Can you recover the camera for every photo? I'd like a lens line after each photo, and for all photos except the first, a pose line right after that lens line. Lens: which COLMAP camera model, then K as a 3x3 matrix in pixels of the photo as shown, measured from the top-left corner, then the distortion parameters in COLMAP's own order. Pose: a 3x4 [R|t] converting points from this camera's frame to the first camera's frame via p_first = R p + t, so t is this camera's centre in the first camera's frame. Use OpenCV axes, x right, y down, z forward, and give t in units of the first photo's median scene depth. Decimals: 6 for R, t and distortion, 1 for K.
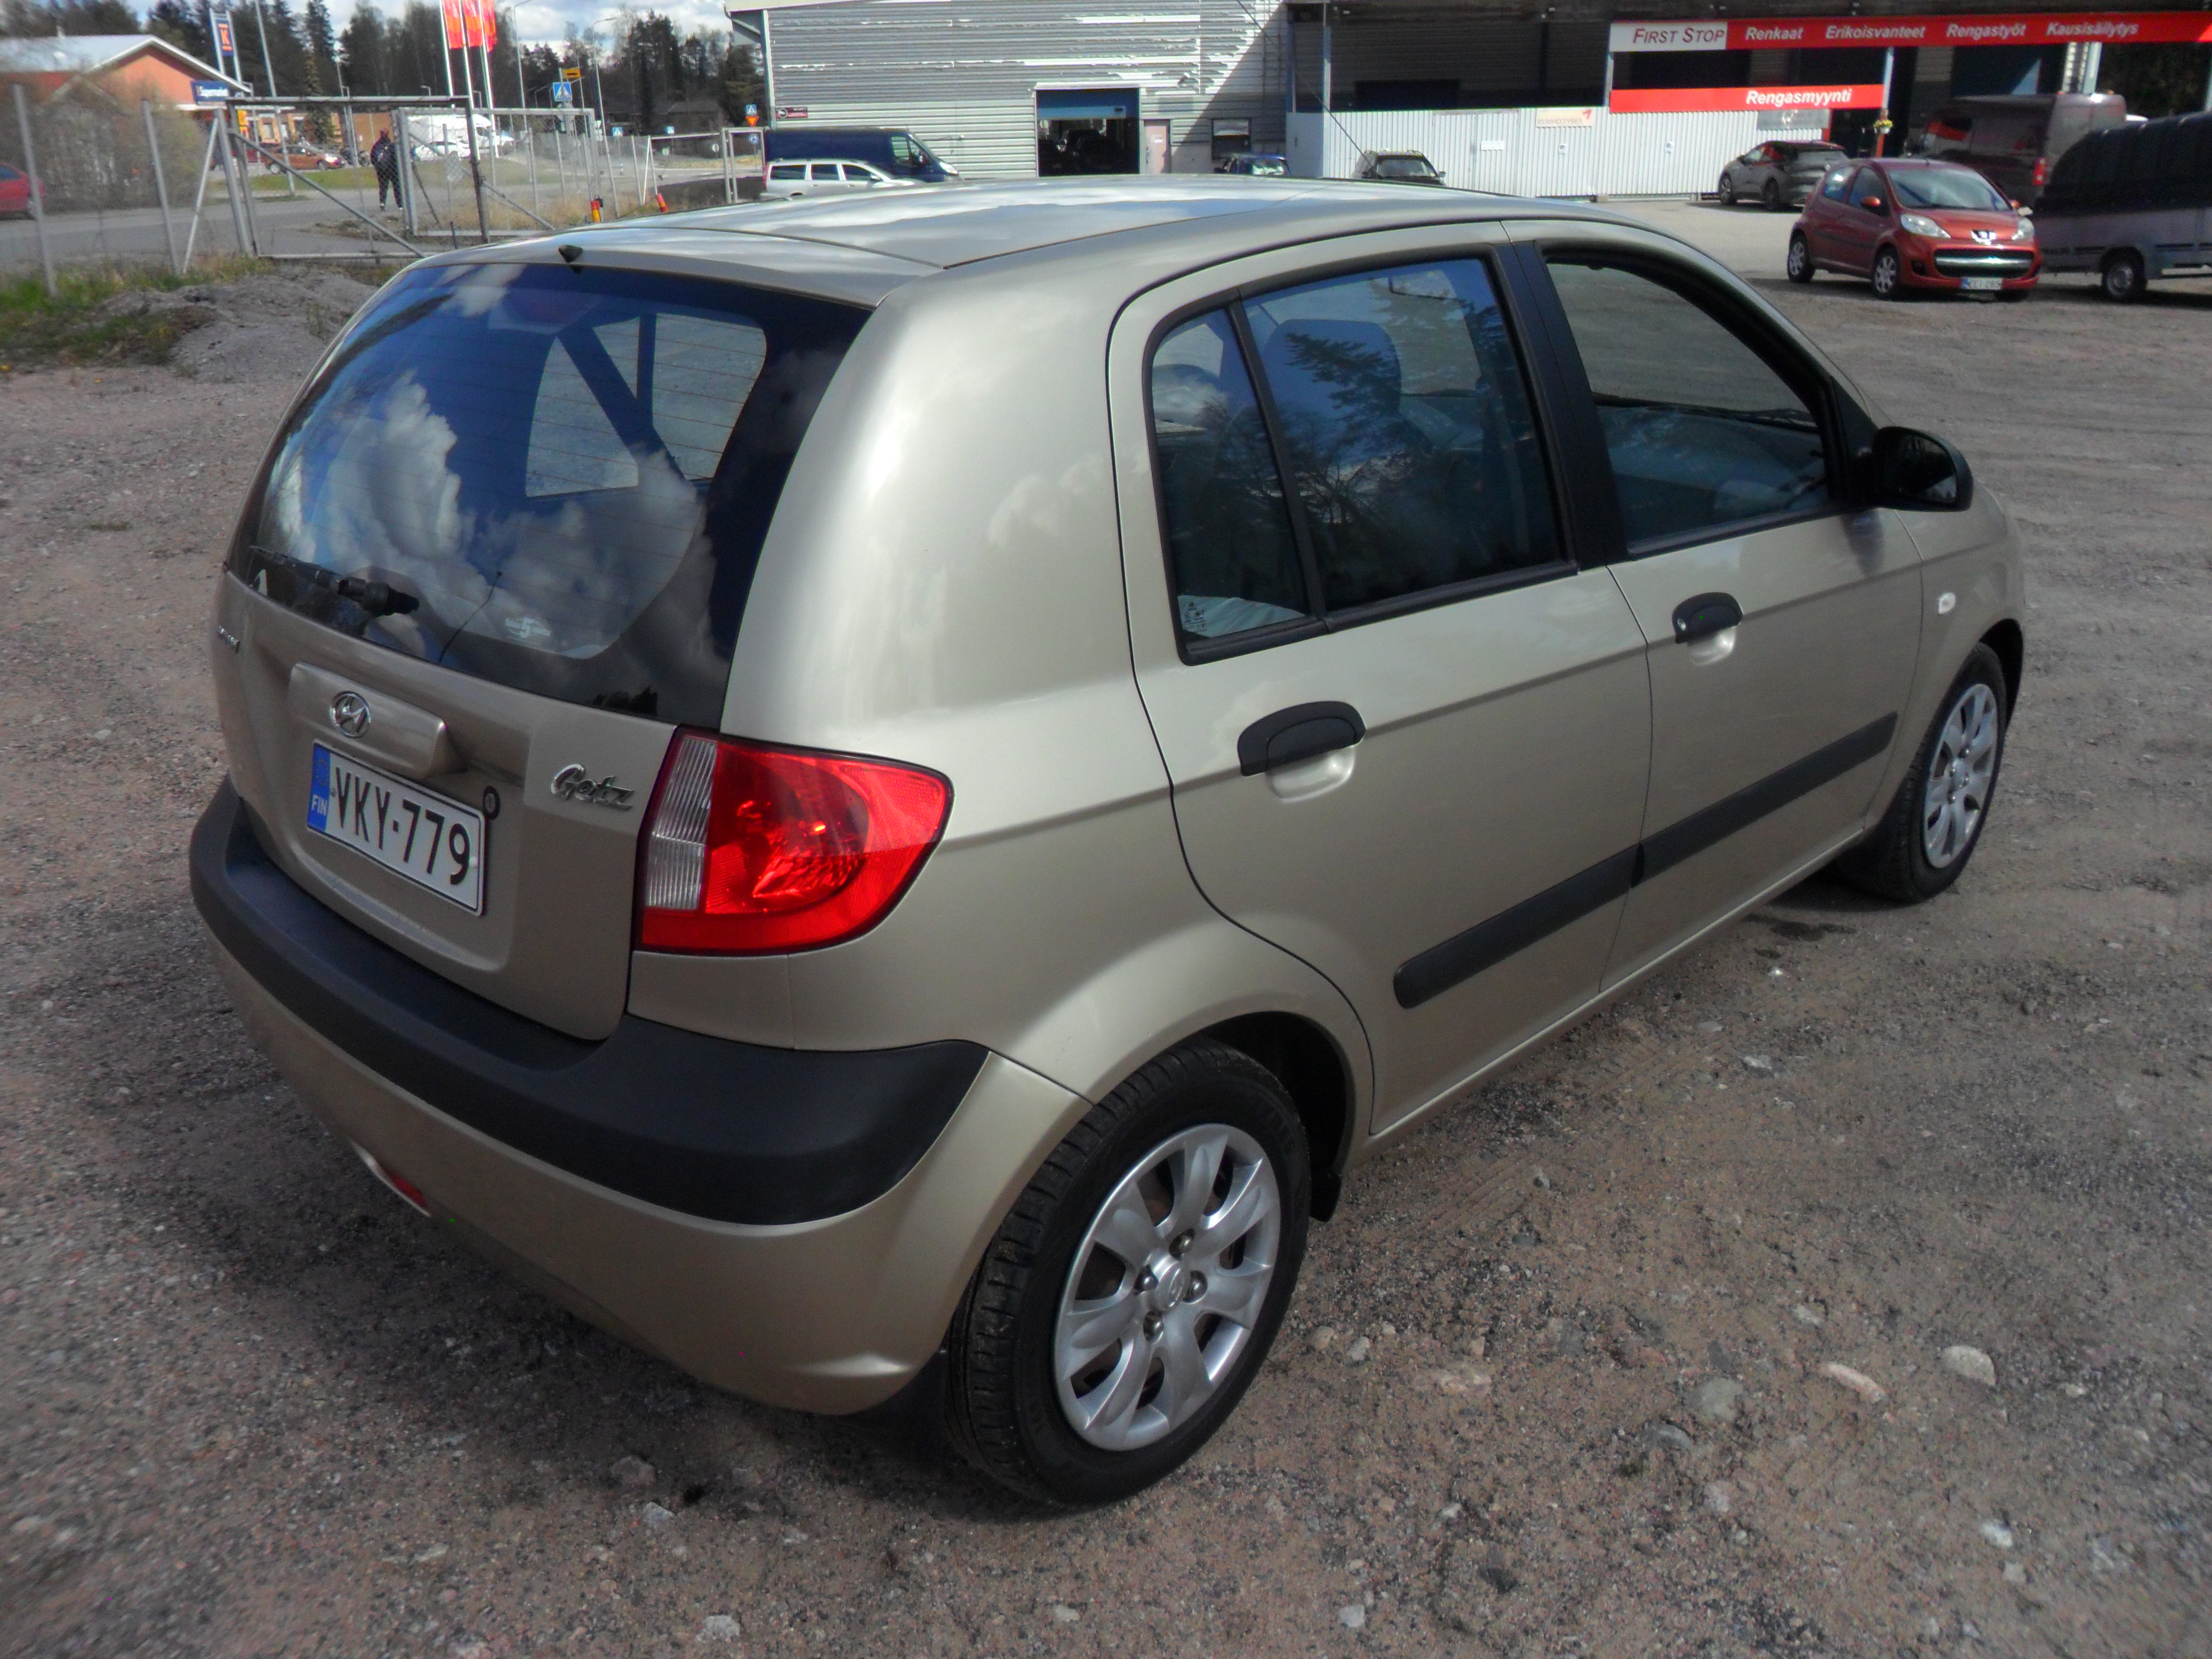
lens RADIAL K [[1810.1, 0, 1102.3], [0, 1810.1, 829.7], [0, 0, 1]] dist [-0.033225, 0.041197]
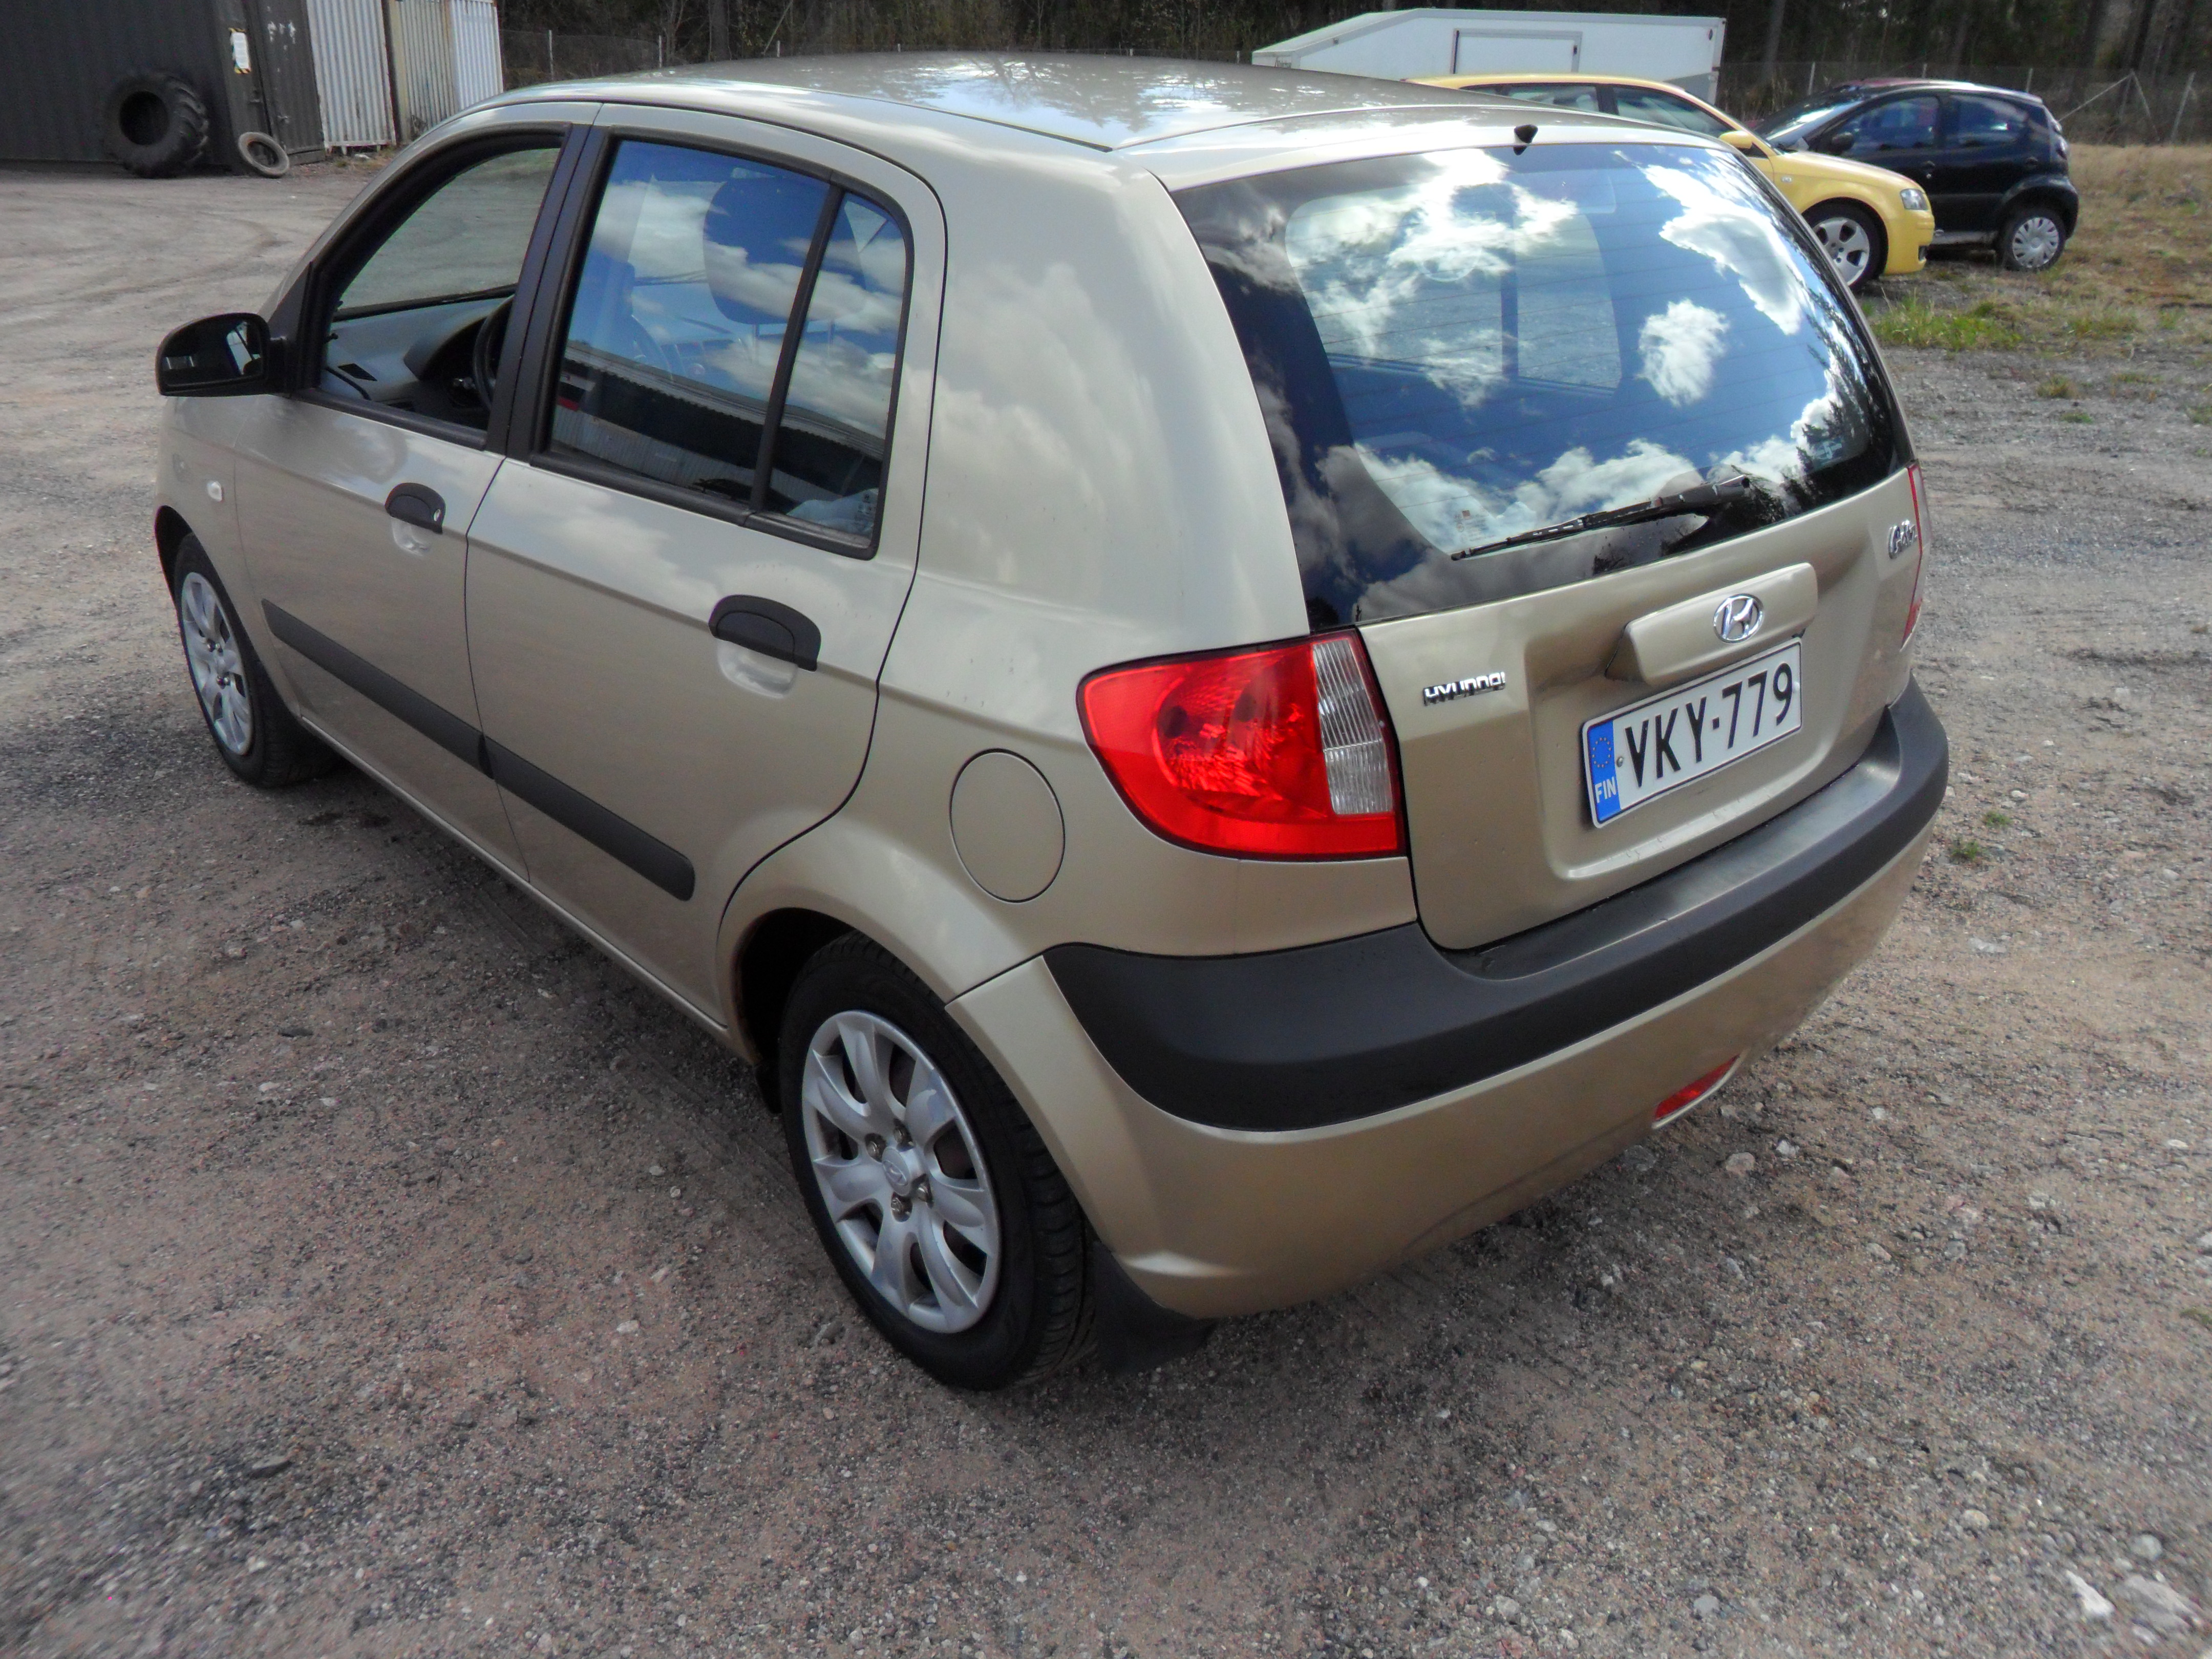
lens RADIAL K [[1810.1, 0, 1102.3], [0, 1810.1, 829.7], [0, 0, 1]] dist [-0.033225, 0.041197]
pose [[0.082112, -0.392264, 0.916181, -0.935659], [0.339806, 0.875219, 0.344271, -0.281523], [-0.936904, 0.283055, 0.205160, 0.782919]]
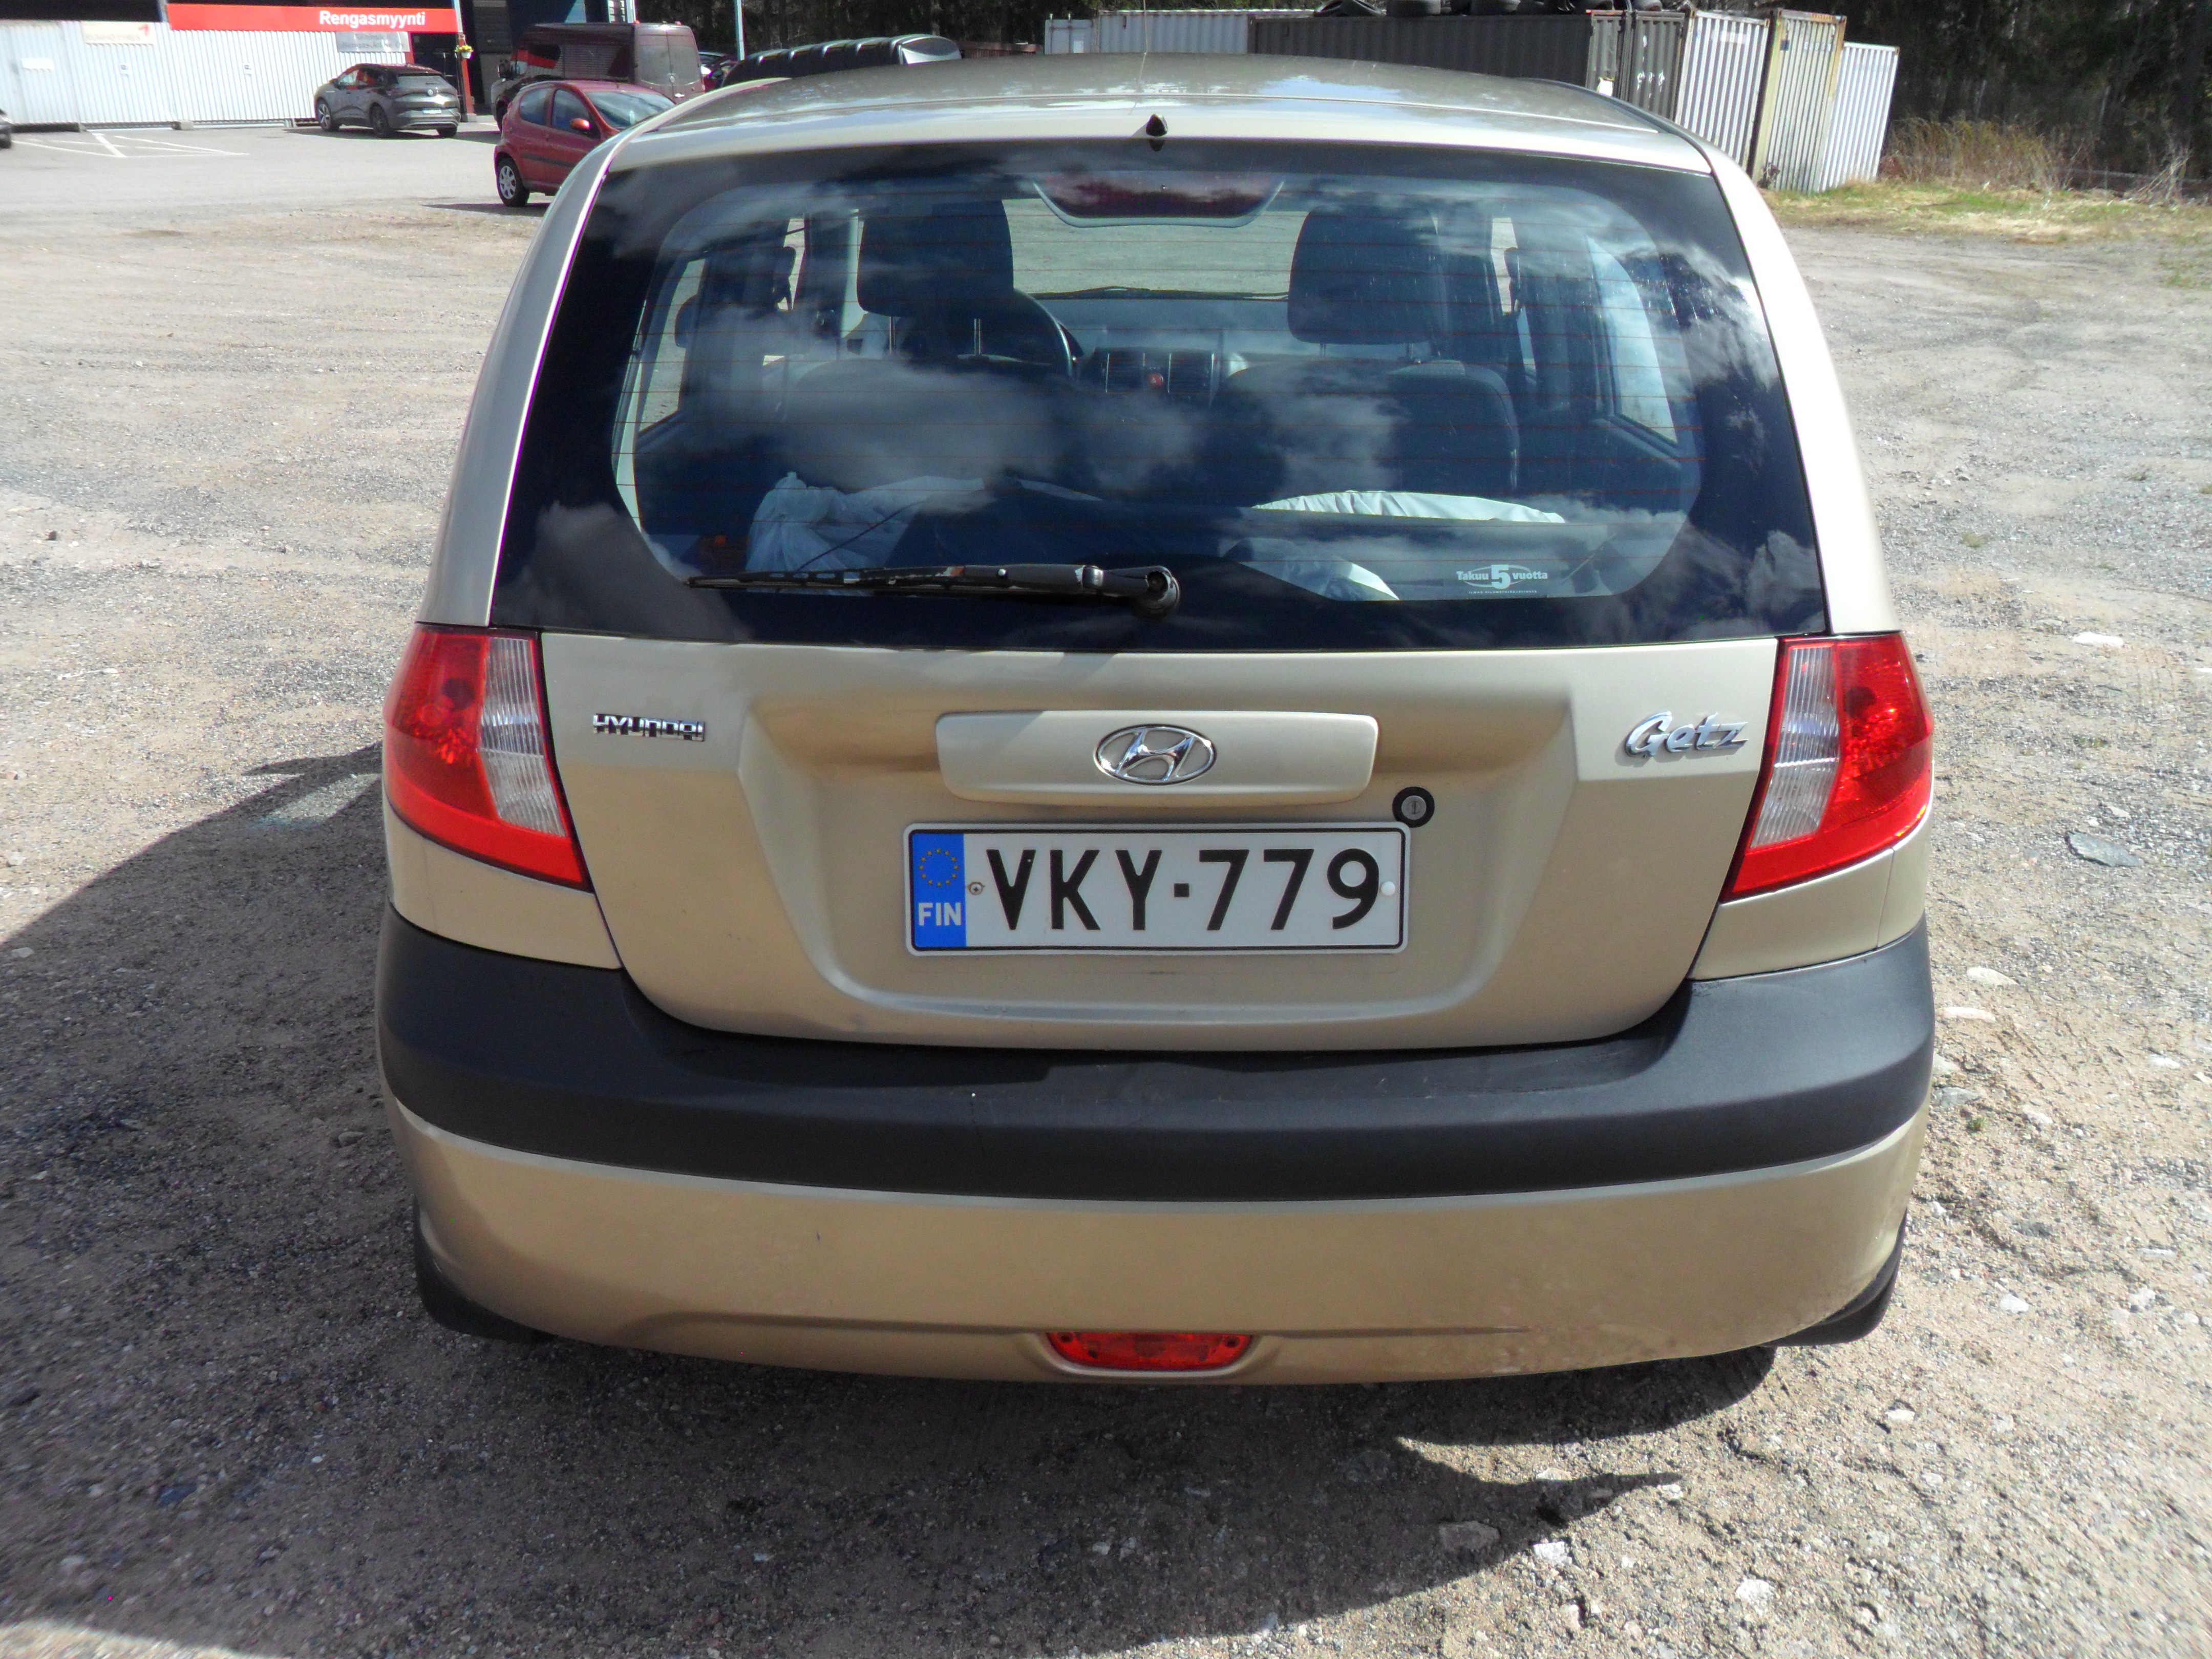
lens RADIAL K [[1810.1, 0, 1102.3], [0, 1810.1, 829.7], [0, 0, 1]] dist [-0.033225, 0.041197]
pose [[0.731252, -0.250118, 0.634595, -0.618084], [0.227984, 0.966462, 0.118210, -0.085668], [-0.642879, 0.058236, 0.763751, 0.305749]]
